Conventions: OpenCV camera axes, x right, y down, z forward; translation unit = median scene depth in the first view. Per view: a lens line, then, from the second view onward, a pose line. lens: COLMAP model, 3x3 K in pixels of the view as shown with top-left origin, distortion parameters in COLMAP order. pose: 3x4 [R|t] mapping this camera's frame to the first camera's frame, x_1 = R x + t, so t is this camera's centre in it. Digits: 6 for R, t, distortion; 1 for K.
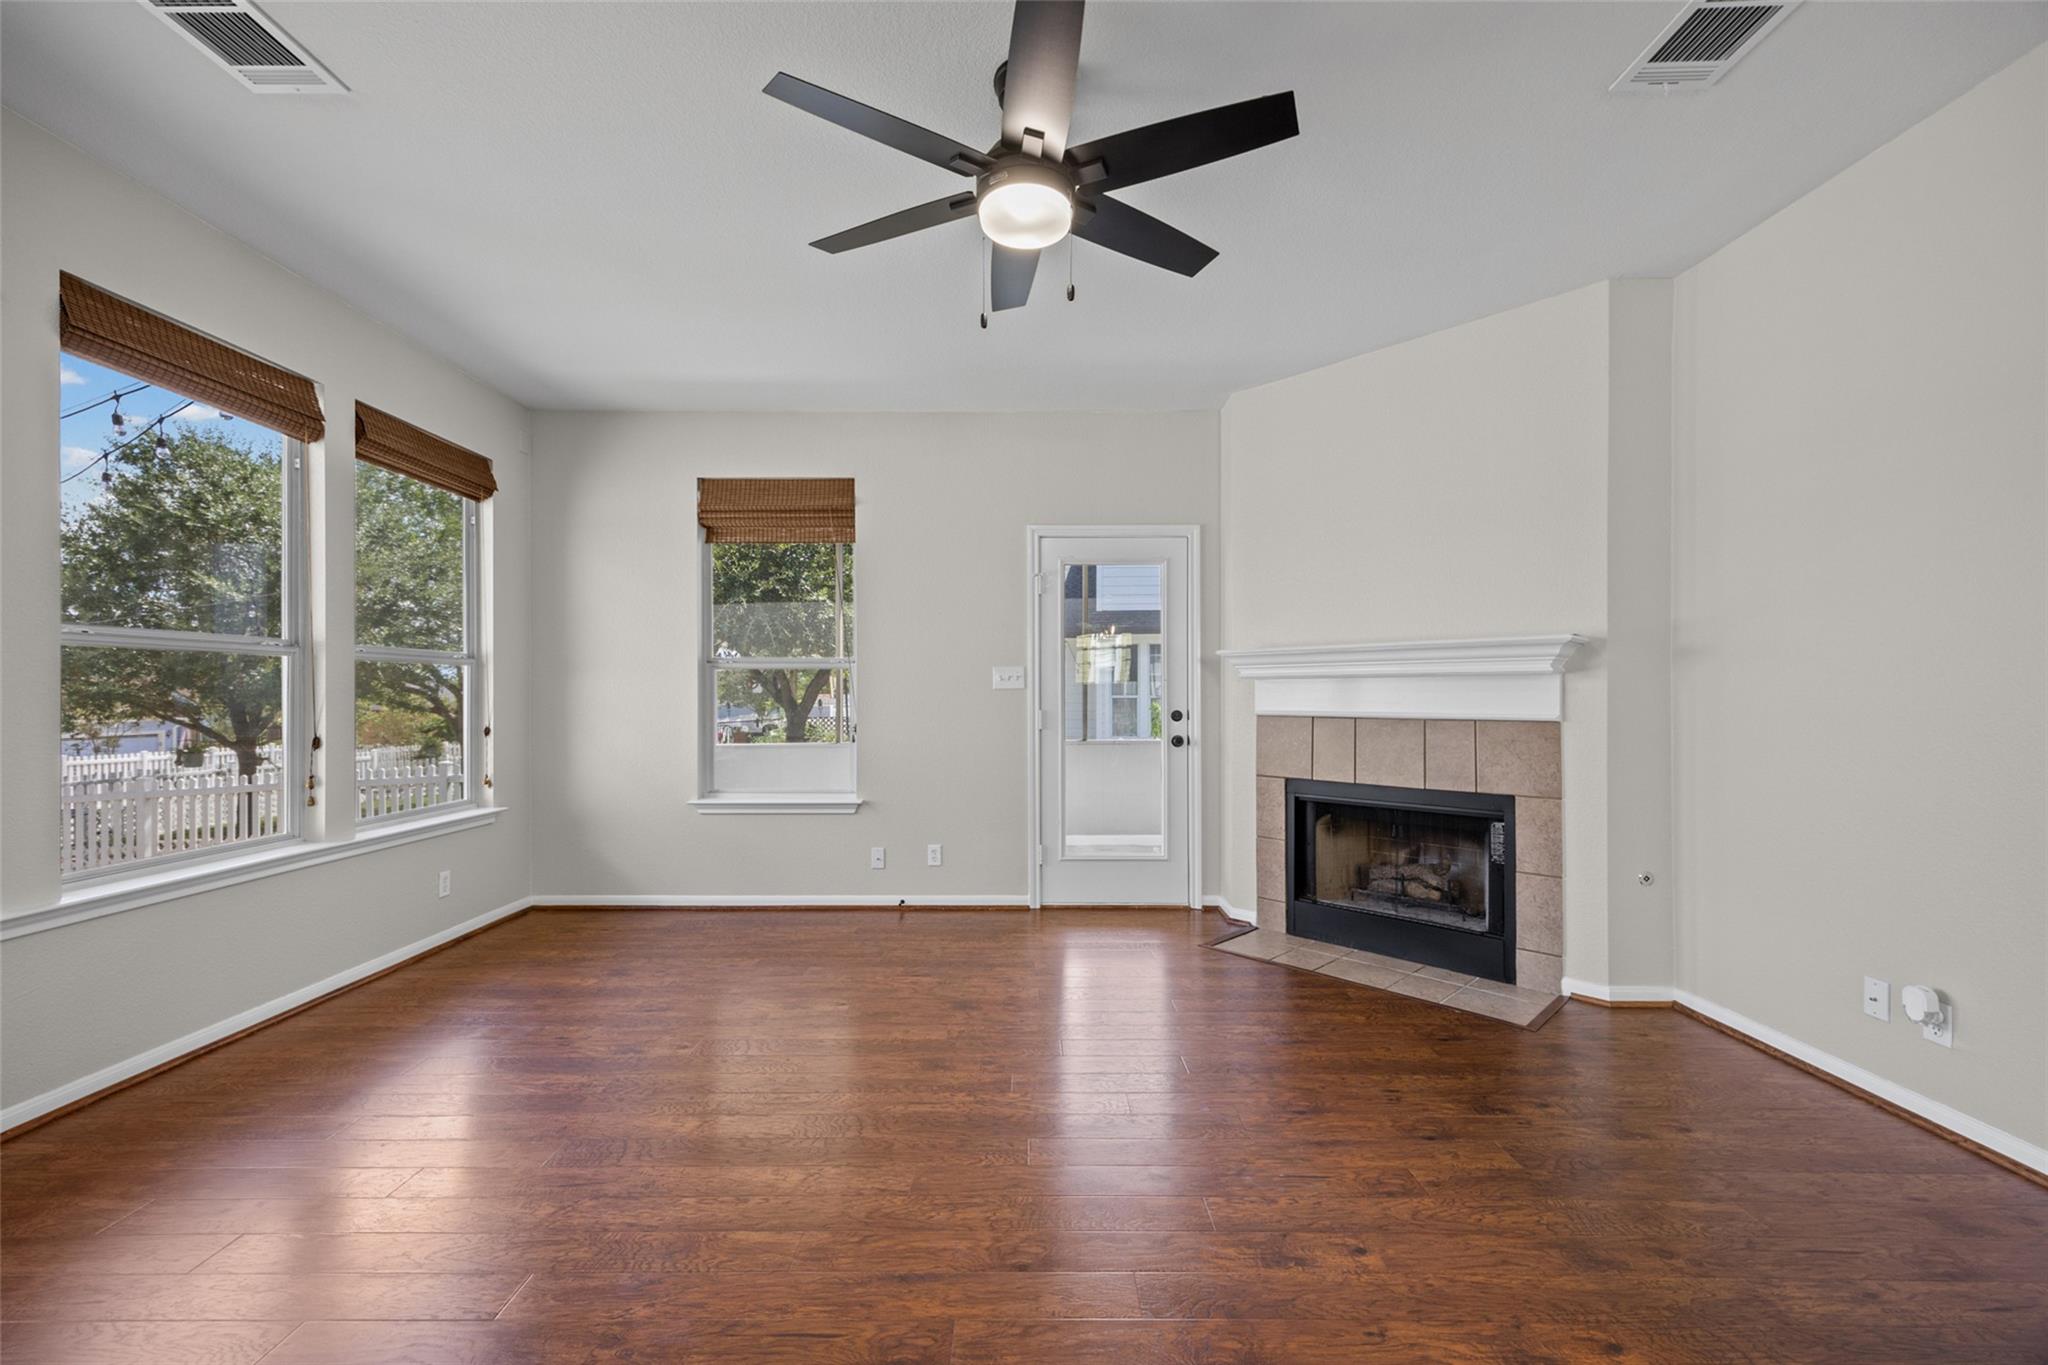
lens RADIAL K [[805.2, 0, 1006.8], [0, 805.2, 691.5], [0, 0, 1]] dist [0.011483, -0.000413]
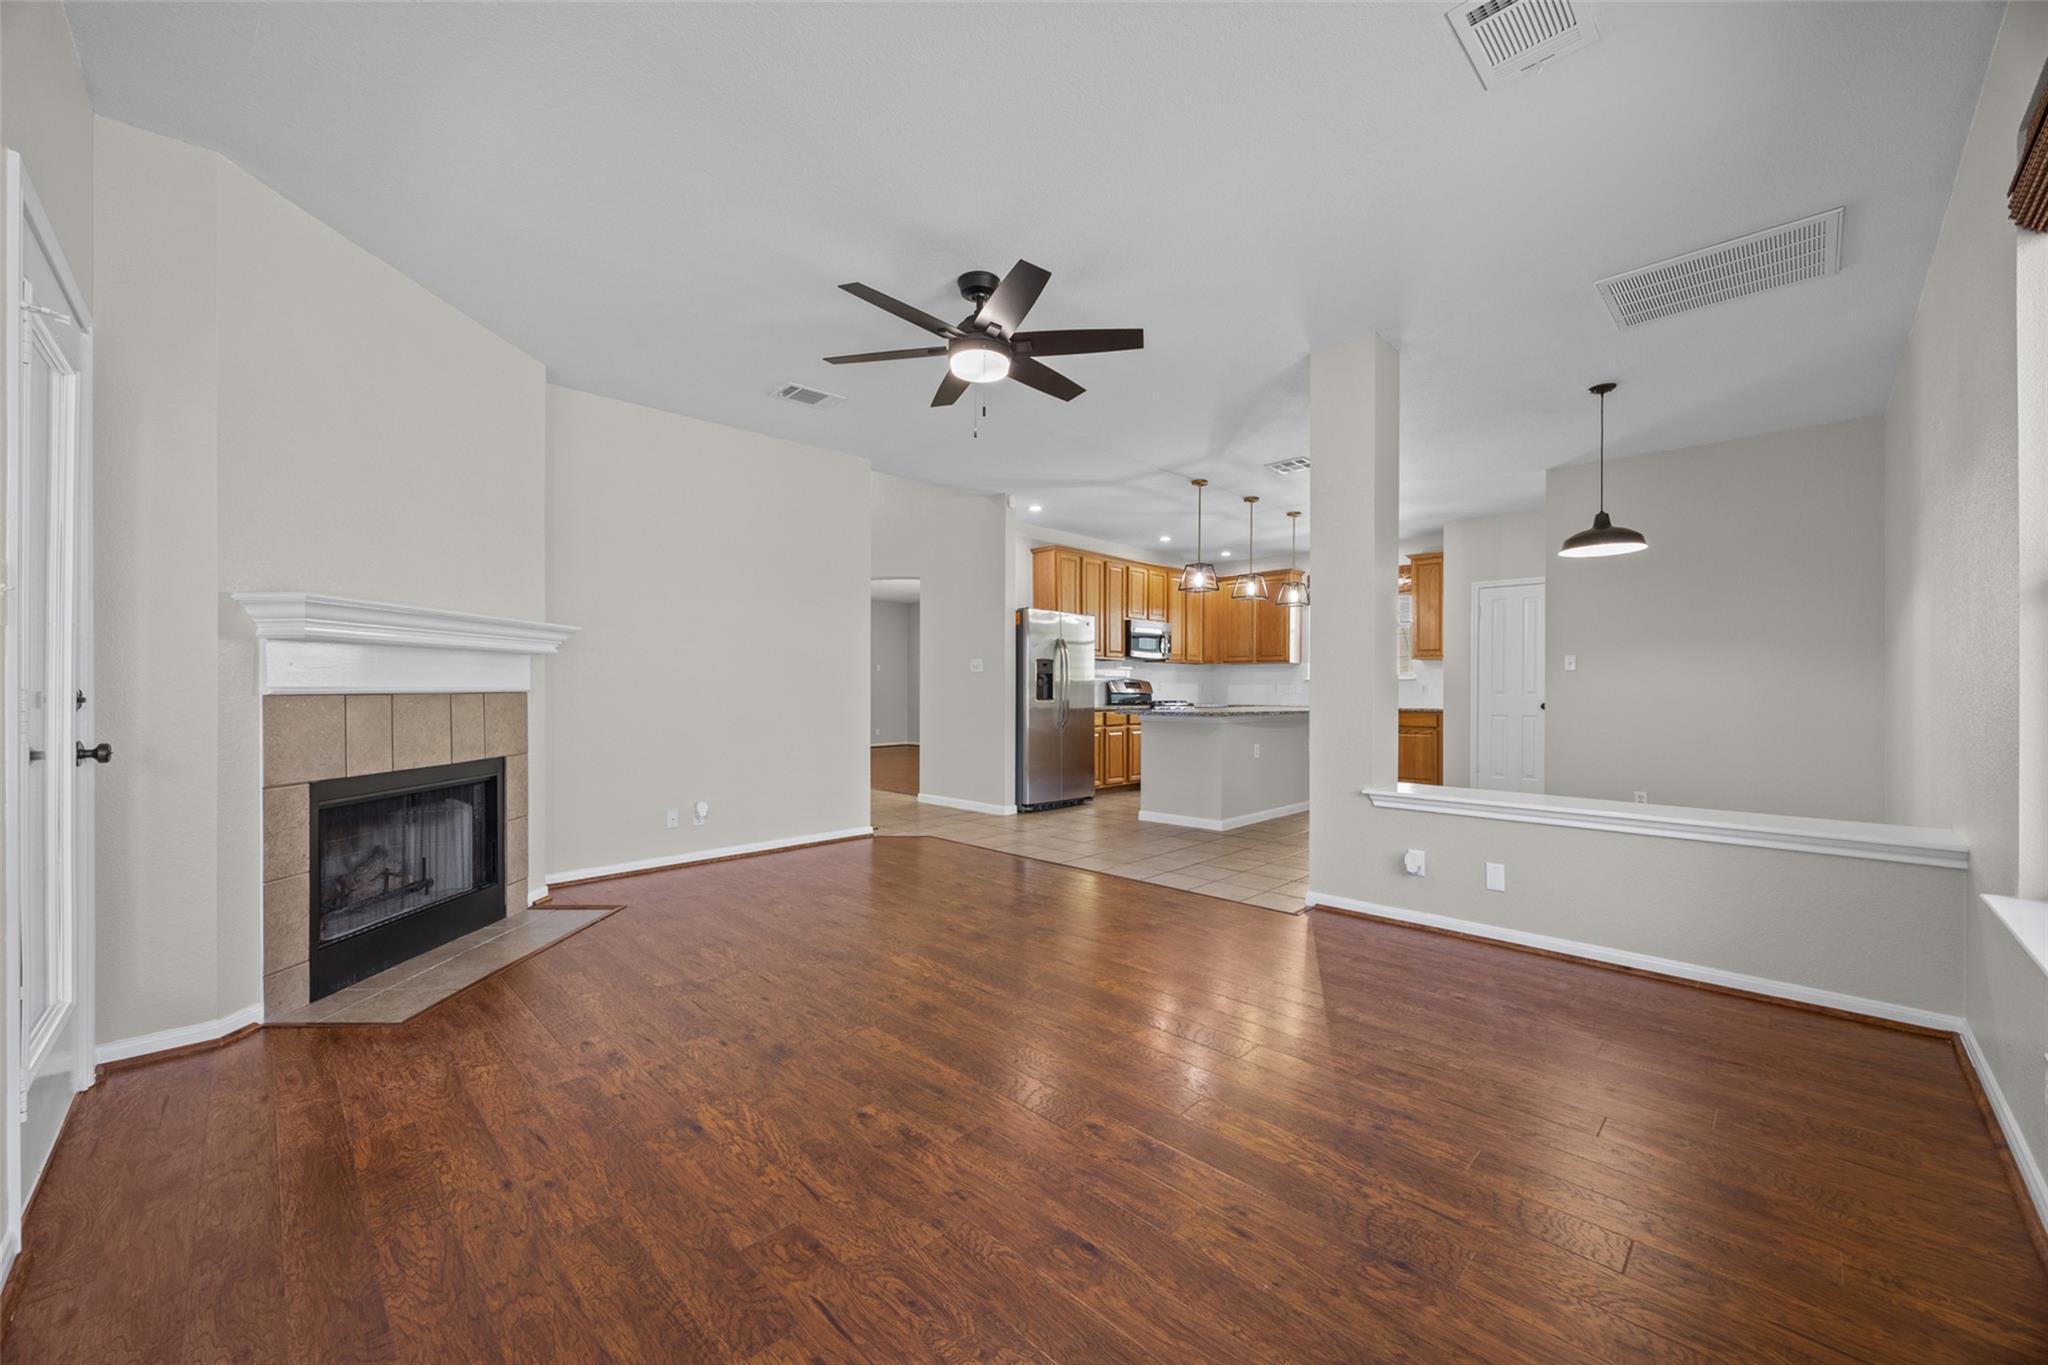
lens RADIAL K [[805.2, 0, 1019.7], [0, 805.2, 684.9], [0, 0, 1]] dist [0.011483, -0.000413]
pose [[-0.709933, 0.004295, 0.704256, -0.716352], [0.000287, 0.999983, -0.005810, 0.031745], [-0.704269, -0.003923, -0.709922, 1.289386]]
